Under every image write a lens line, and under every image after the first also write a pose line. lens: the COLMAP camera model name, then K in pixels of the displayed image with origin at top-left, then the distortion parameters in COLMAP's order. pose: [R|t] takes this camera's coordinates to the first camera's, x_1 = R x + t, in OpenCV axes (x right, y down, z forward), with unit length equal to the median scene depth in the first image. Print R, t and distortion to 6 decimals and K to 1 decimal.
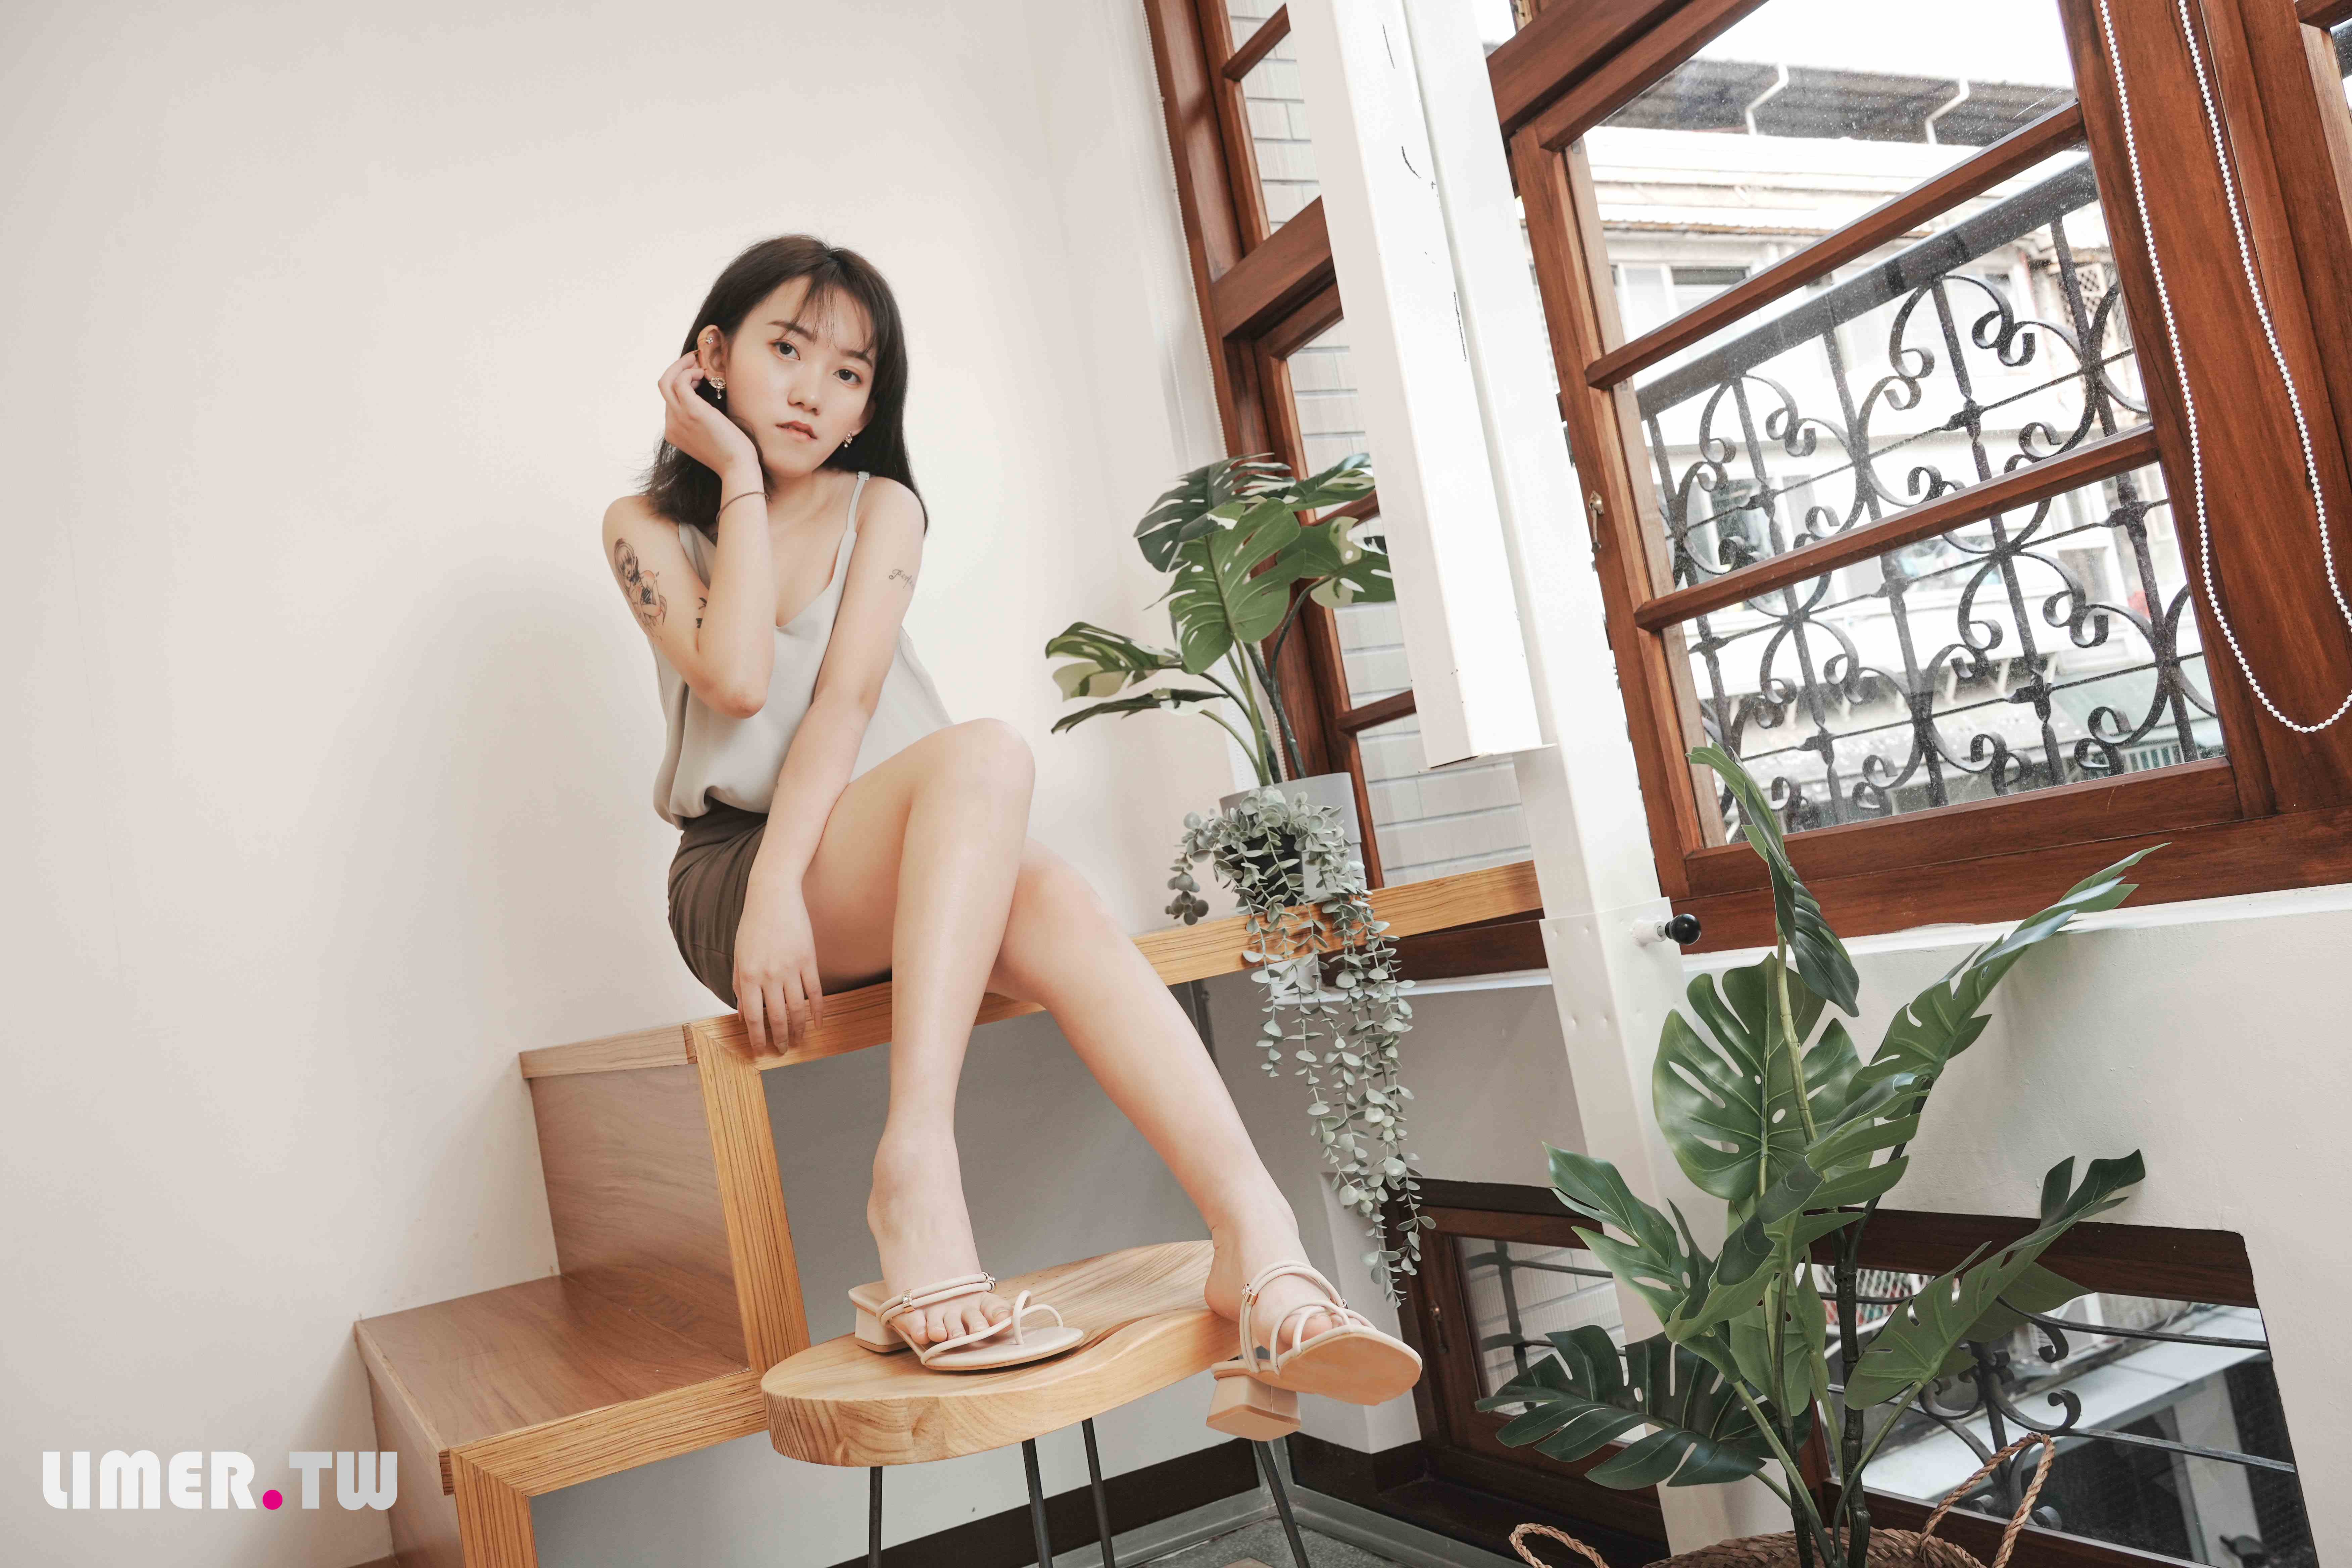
lens RADIAL K [[1741.2, 0, 1139.8], [0, 1741.2, 835.8], [0, 0, 1]] dist [-0.001312, -0.000194]
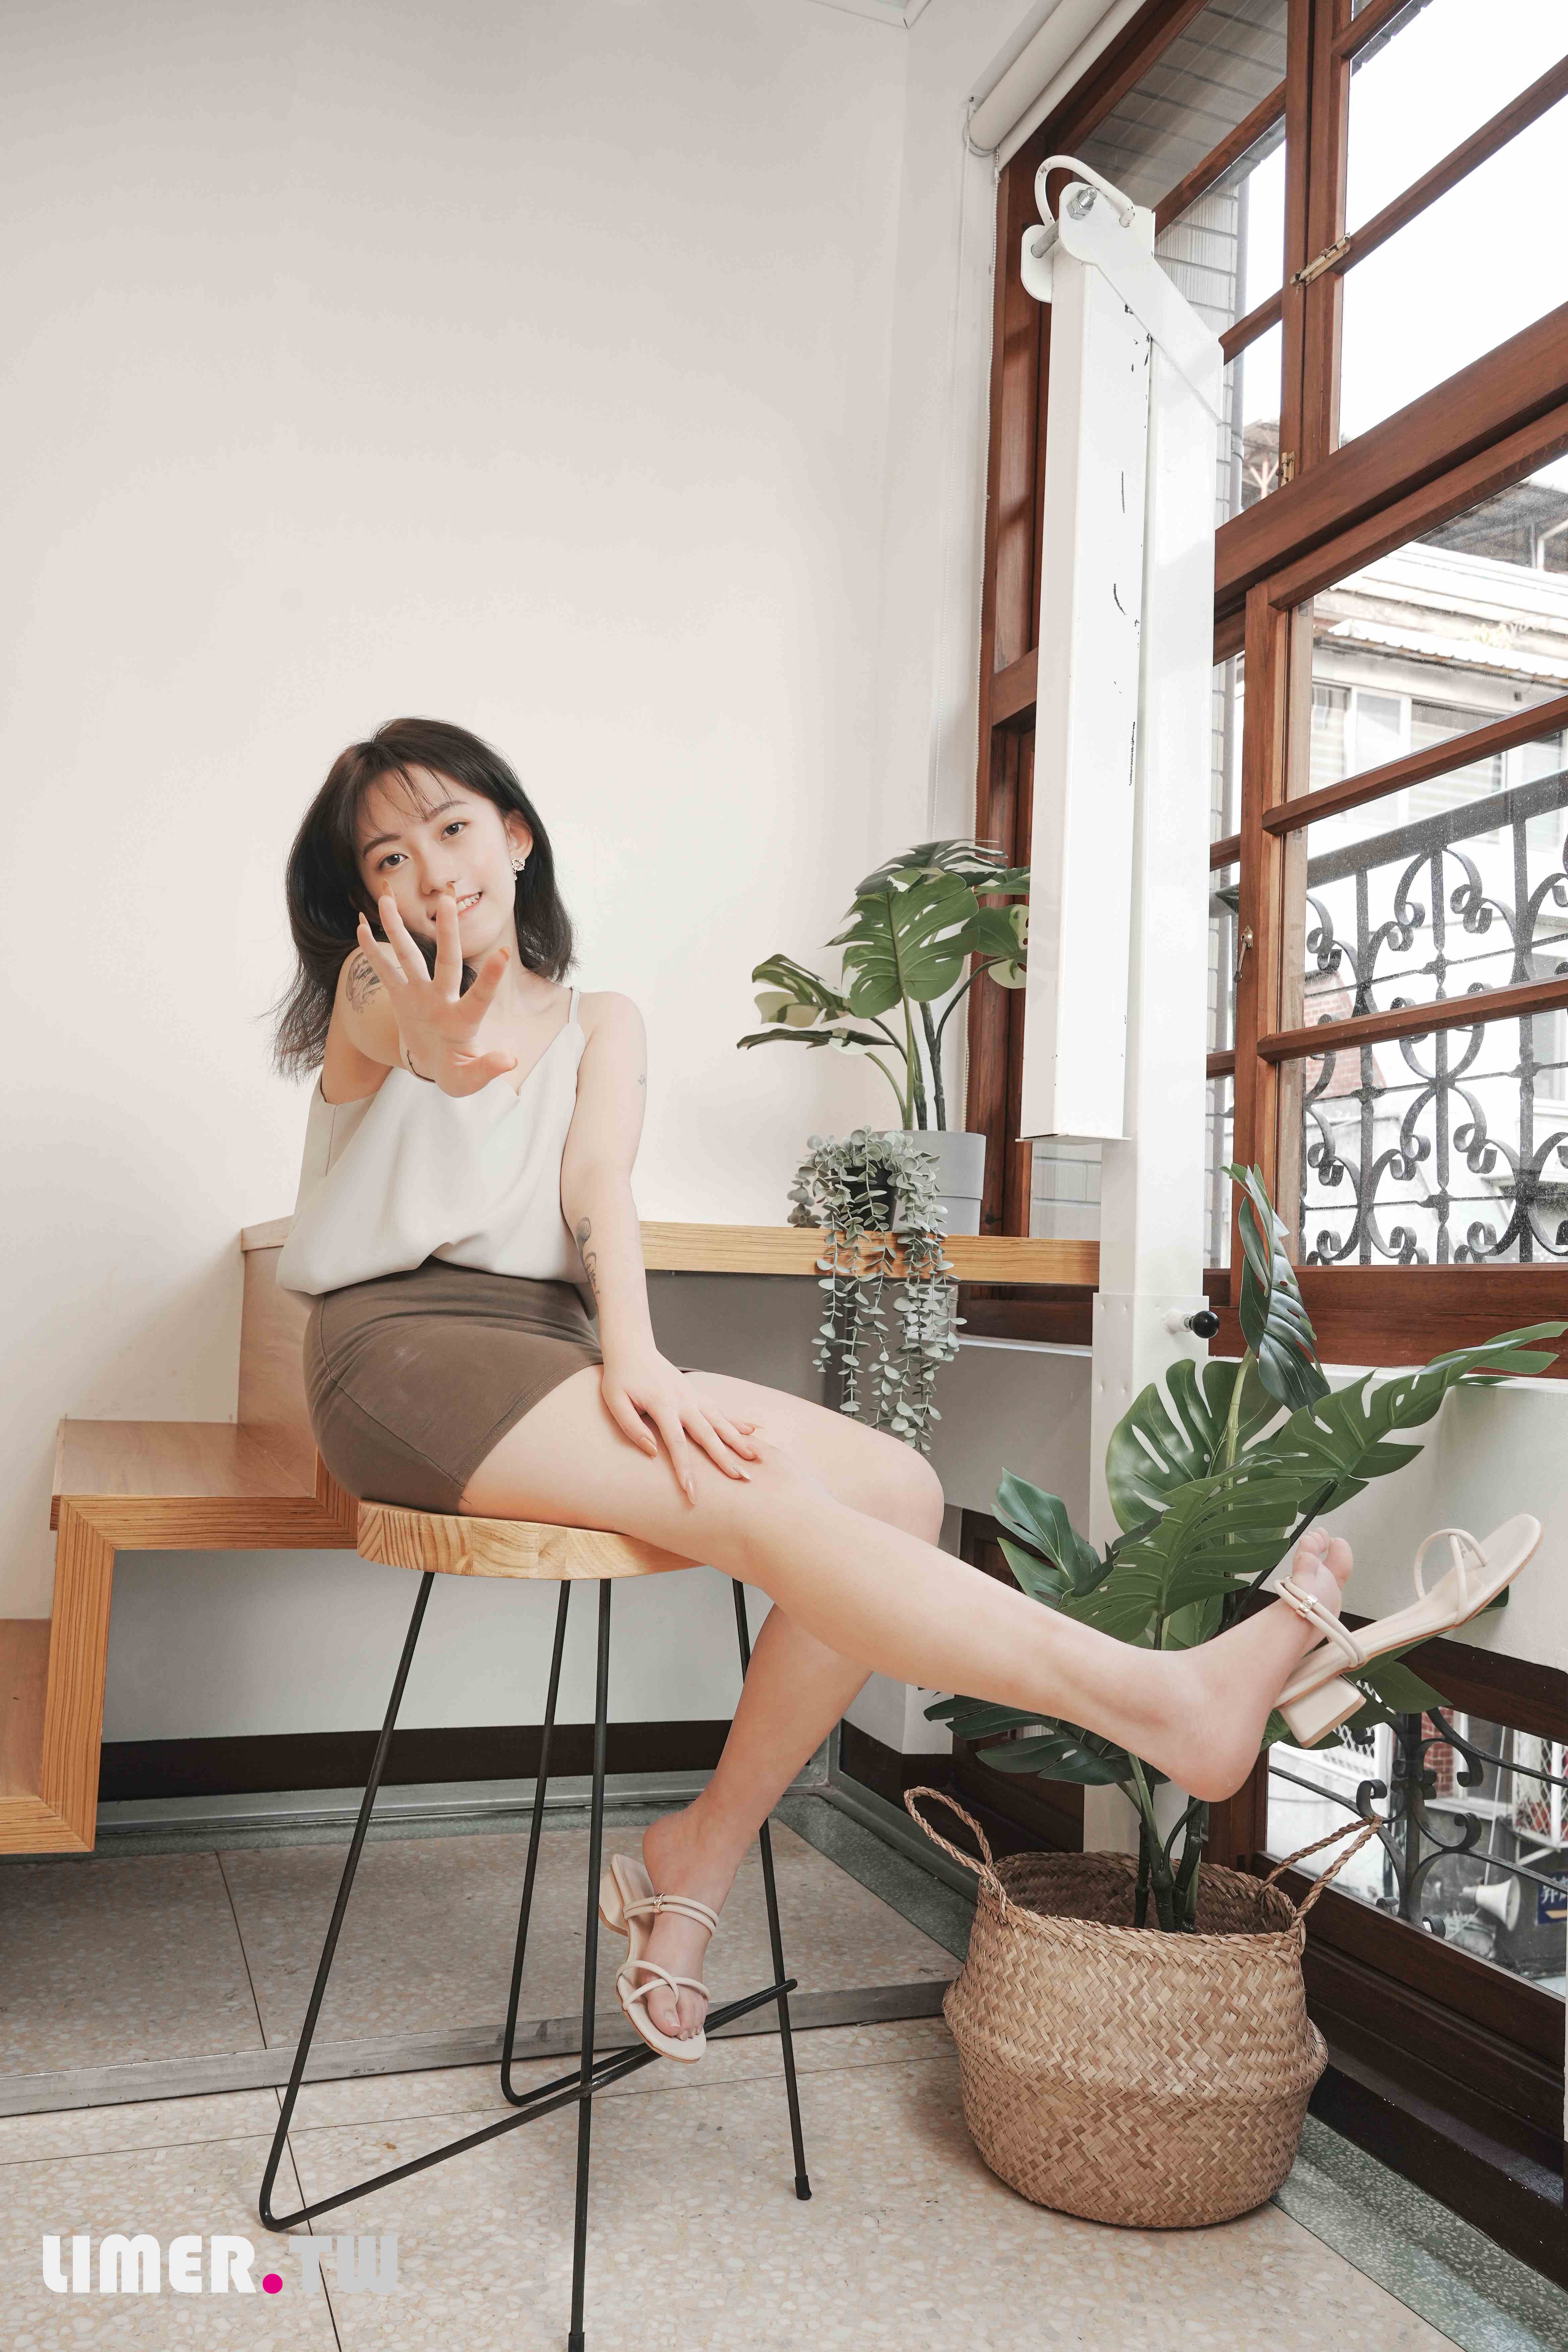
lens RADIAL K [[1752.3, 0, 792.2], [0, 1752.3, 1233.9], [0, 0, 1]] dist [-0.001306, -0.001232]
pose [[0.970533, 0.211908, -0.114721, 0.152665], [-0.208940, 0.977211, 0.037446, 0.009370], [0.120042, -0.012373, 0.992692, -0.127200]]
